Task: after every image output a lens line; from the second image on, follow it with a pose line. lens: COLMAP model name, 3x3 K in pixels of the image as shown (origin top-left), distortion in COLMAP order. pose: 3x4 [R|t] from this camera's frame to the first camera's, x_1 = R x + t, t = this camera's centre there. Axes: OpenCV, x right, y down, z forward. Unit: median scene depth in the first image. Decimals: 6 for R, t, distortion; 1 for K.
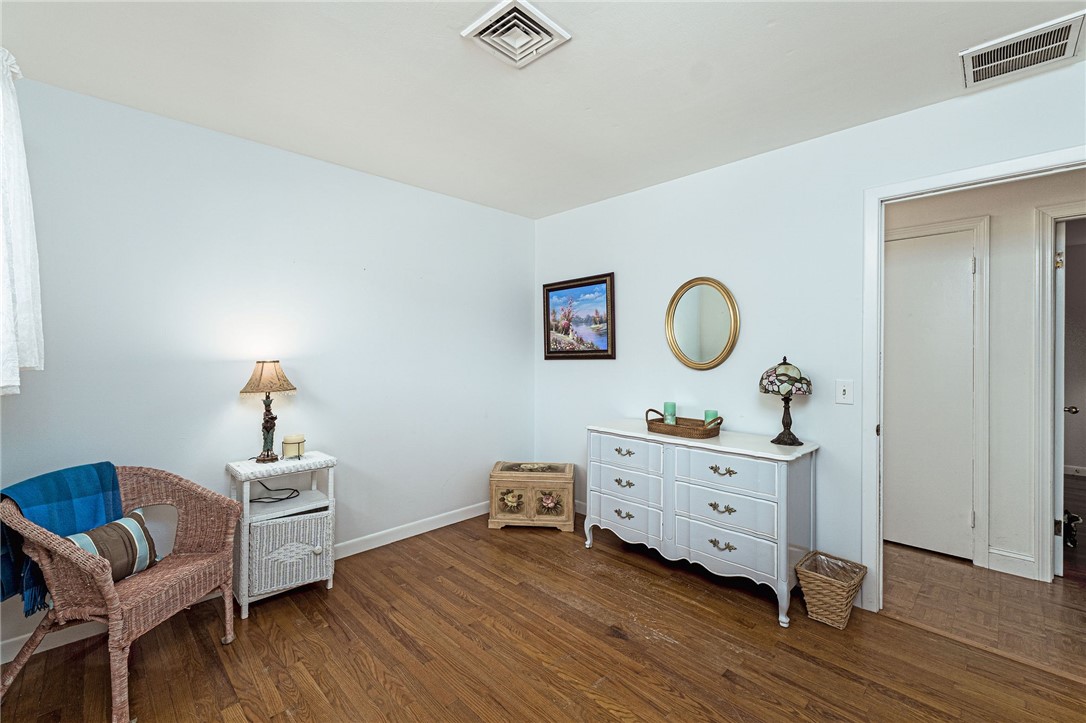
lens RADIAL K [[456.2, 0, 543.3], [0, 456.2, 353.2], [0, 0, 1]] dist [0.001821, -0.000303]
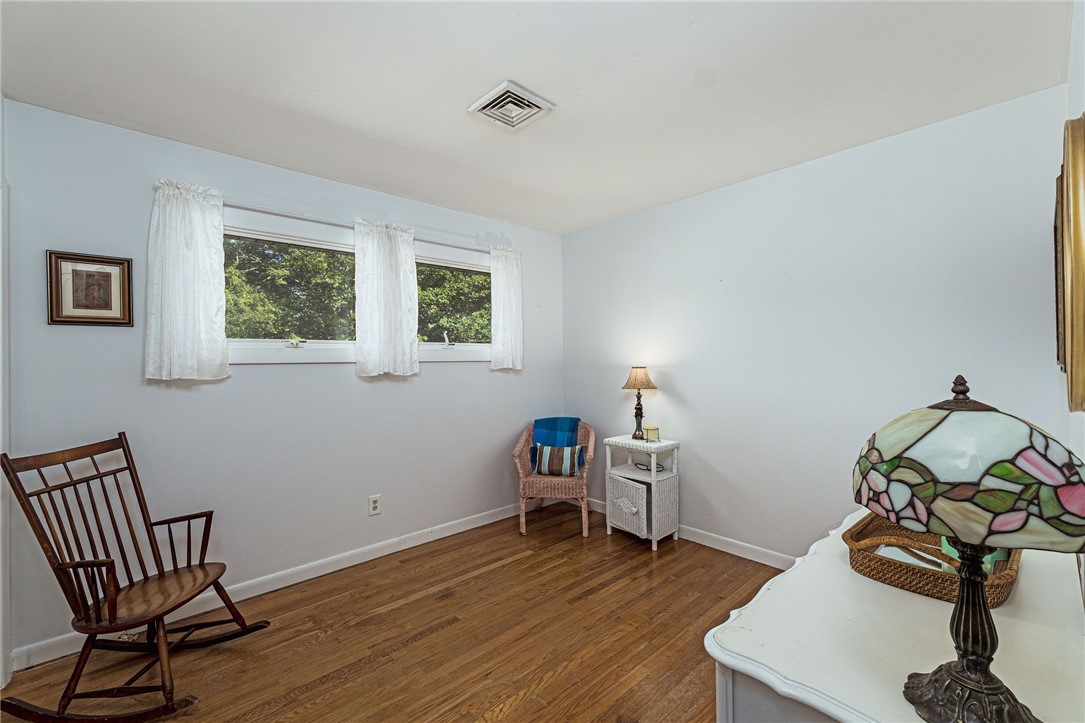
lens RADIAL K [[455.7, 0, 543.3], [0, 455.7, 362.9], [0, 0, 1]] dist [0.001821, -0.000303]
pose [[-0.048532, 0.004864, -0.998810, 0.816738], [0.010277, 0.999938, 0.004370, -0.004214], [0.998769, -0.010052, -0.048579, 0.793617]]
